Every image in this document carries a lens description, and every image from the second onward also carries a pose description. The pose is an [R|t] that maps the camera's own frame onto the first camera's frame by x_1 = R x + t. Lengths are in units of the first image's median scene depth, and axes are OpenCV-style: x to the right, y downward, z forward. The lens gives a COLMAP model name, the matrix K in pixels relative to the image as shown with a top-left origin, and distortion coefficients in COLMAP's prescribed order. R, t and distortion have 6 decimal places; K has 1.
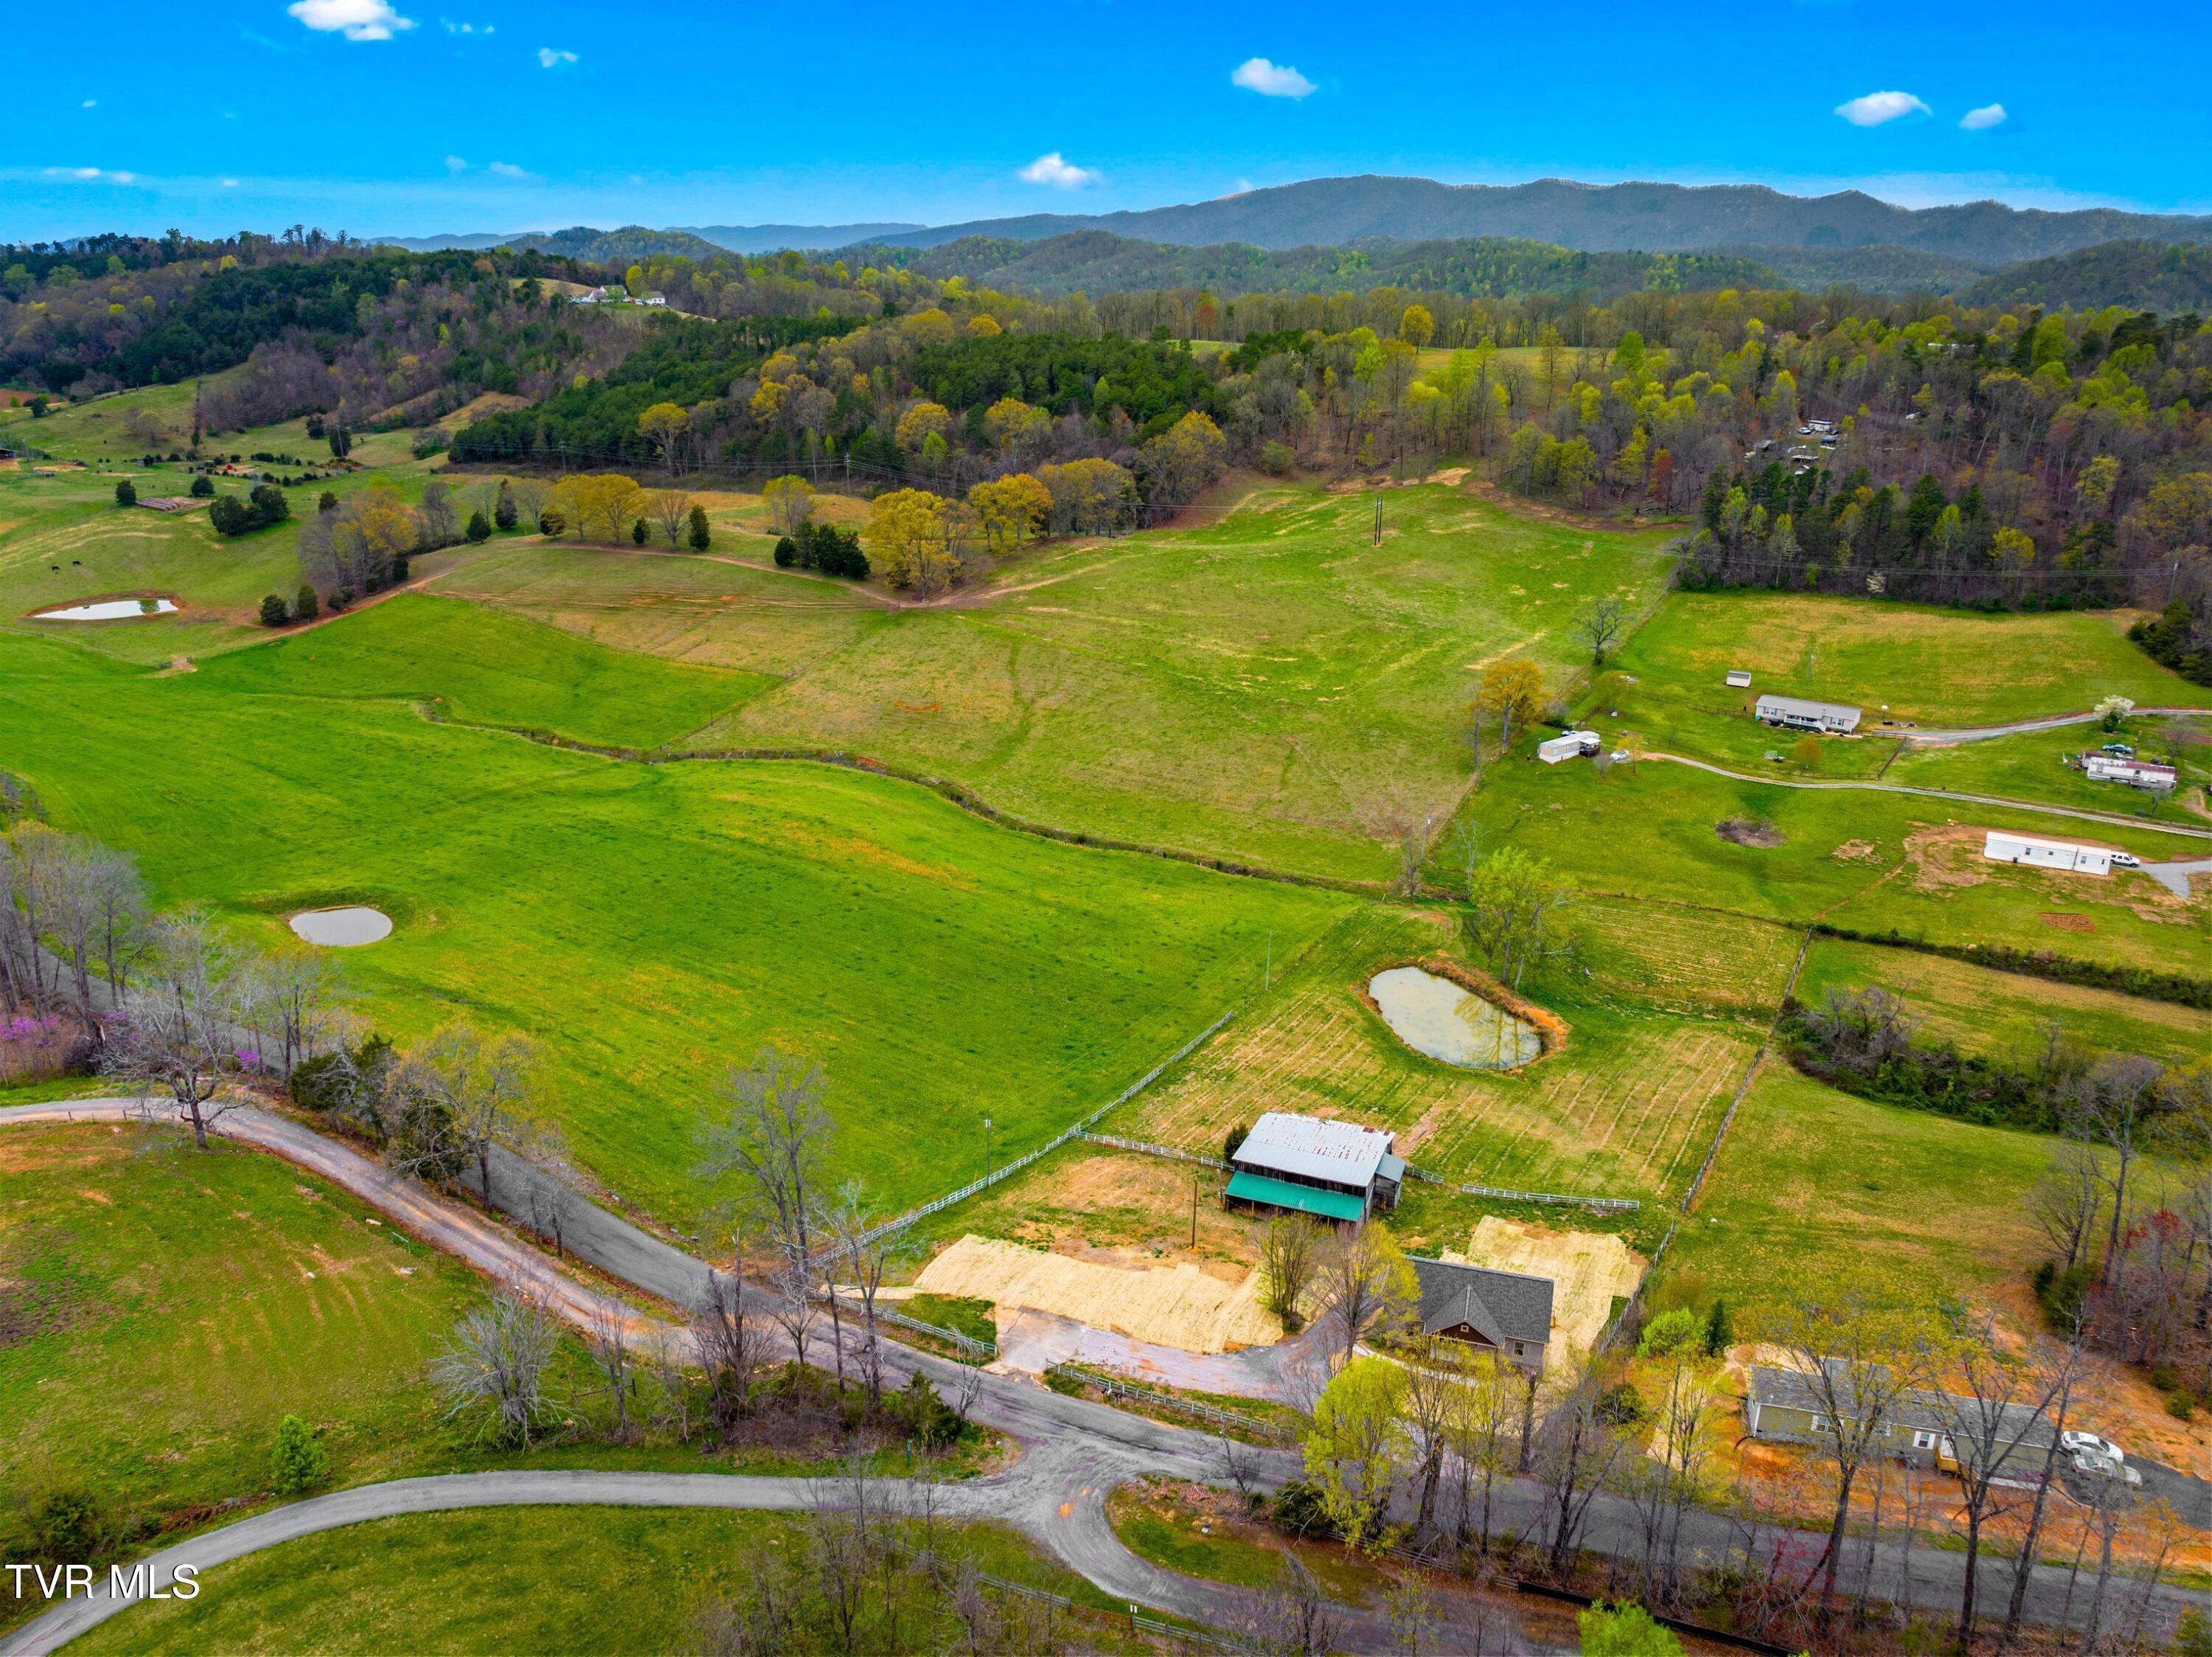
lens RADIAL K [[1548.4, 0, 1122.0], [0, 1548.4, 822.2], [0, 0, 1]] dist [-0.037395, 0.003443]
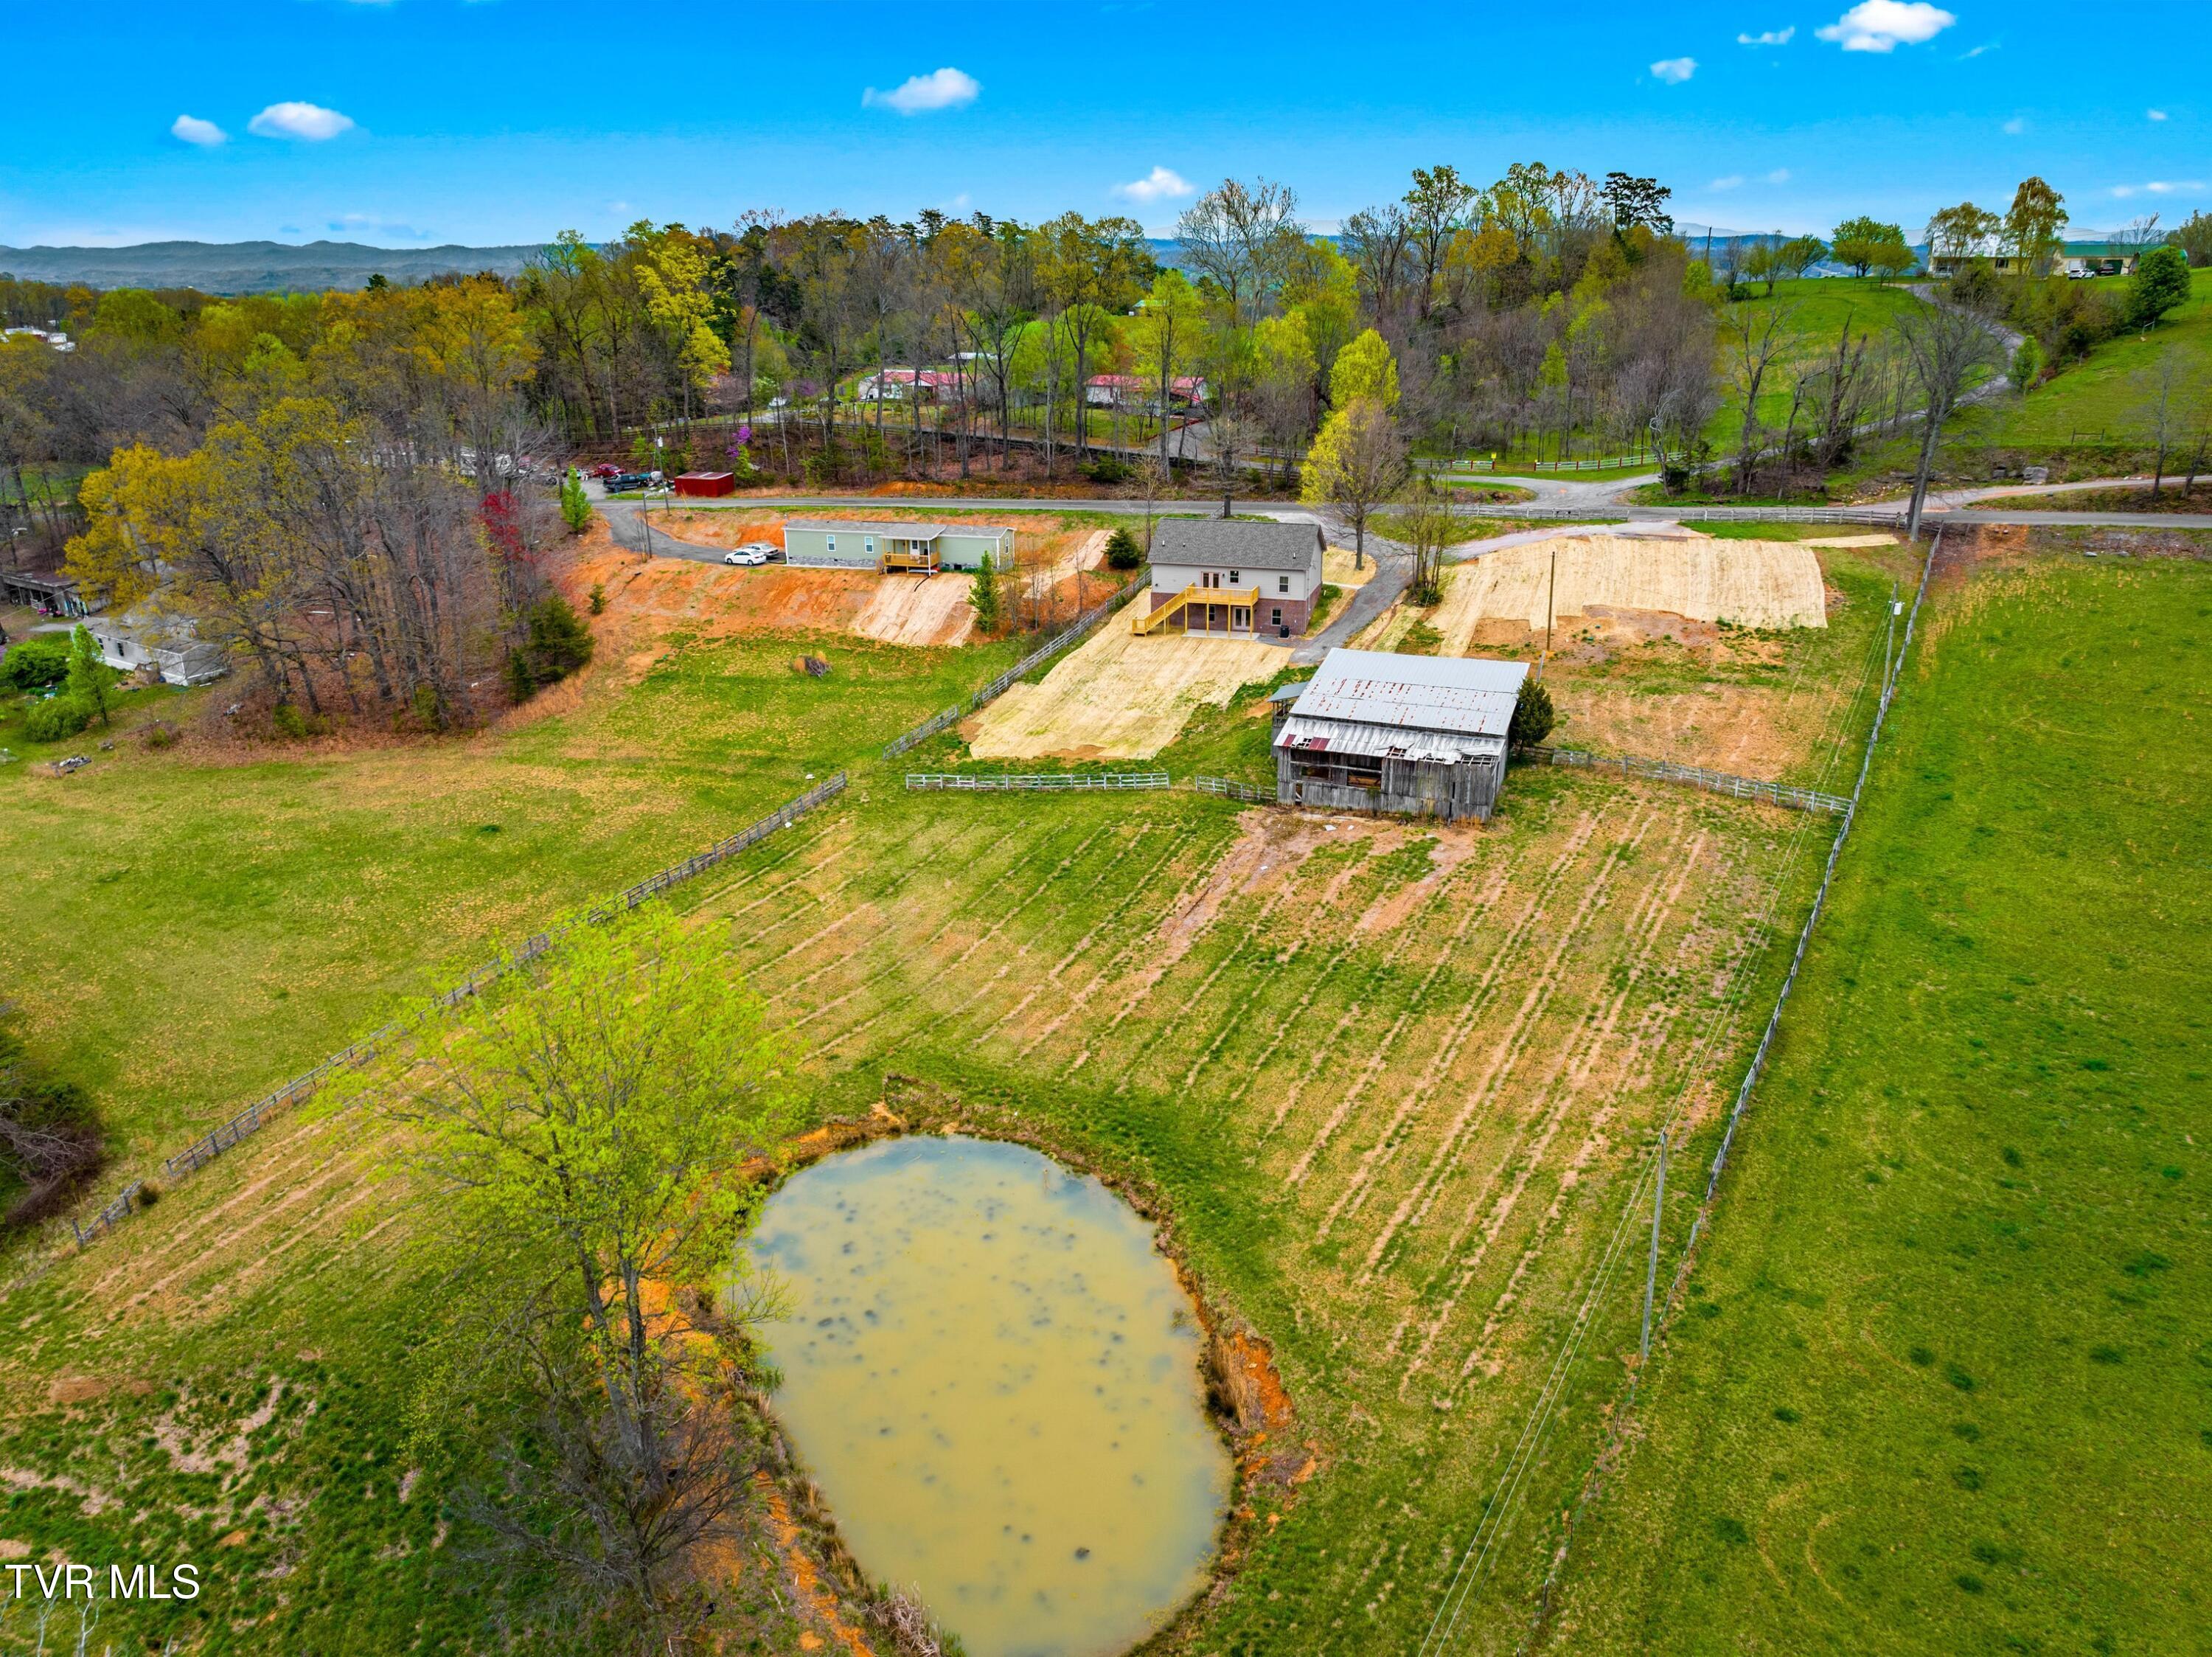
lens RADIAL K [[1548.4, 0, 1105.2], [0, 1548.4, 816.8], [0, 0, 1]] dist [-0.037395, 0.003443]
pose [[-0.999763, 0.004502, 0.021301, 0.172027], [0.017318, 0.757389, 0.652735, -0.124992], [-0.013194, 0.652949, -0.757287, 1.101049]]
